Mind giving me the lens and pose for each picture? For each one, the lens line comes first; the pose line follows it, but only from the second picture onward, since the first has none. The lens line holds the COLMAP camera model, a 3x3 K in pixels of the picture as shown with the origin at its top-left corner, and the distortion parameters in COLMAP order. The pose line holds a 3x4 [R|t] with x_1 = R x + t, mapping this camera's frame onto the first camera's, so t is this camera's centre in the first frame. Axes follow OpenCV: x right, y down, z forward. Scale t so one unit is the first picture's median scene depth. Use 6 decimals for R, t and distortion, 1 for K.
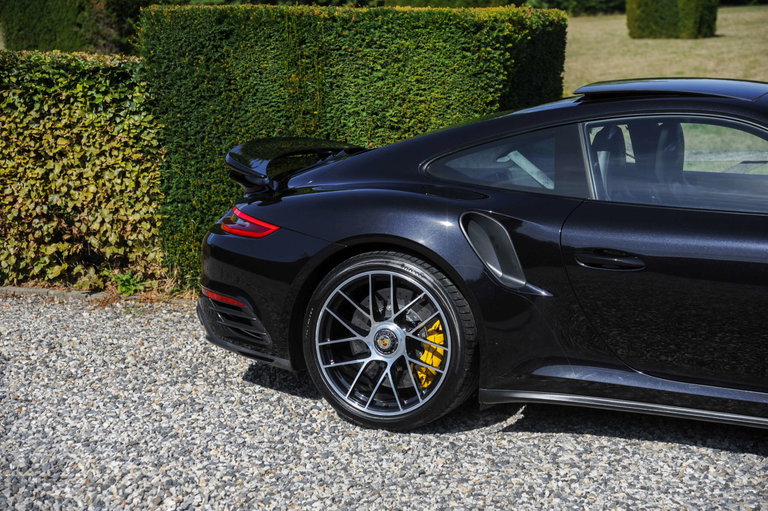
lens RADIAL K [[1458.0, 0, 384.0], [0, 1458.0, 255.5], [0, 0, 1]] dist [0.496326, 0.200886]
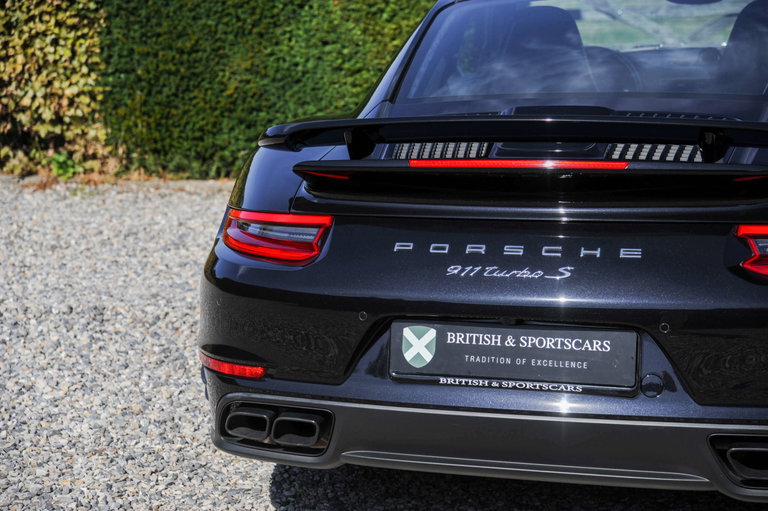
lens RADIAL K [[1996.4, 0, 384.1], [0, 1996.4, 259.0], [0, 0, 1]] dist [0.851521, 0.203516]
pose [[0.996330, -0.036954, 0.077202, -0.079197], [0.034058, 0.998678, 0.038497, 0.035555], [-0.078523, -0.035726, 0.996272, -0.266599]]
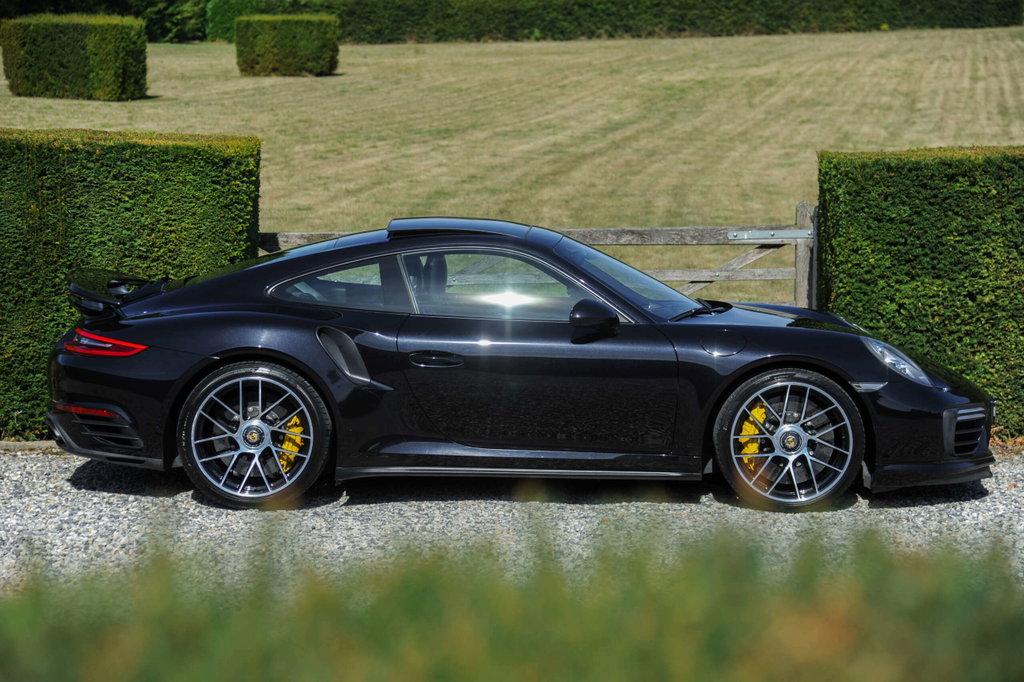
lens RADIAL K [[2638.7, 0, 512.0], [0, 2638.7, 341.0], [0, 0, 1]] dist [0.820167, 0.421556]
pose [[0.929631, -0.033778, 0.366939, -0.414791], [0.050786, 0.998032, -0.036792, 0.049496], [-0.364974, 0.052839, 0.929517, -0.774468]]
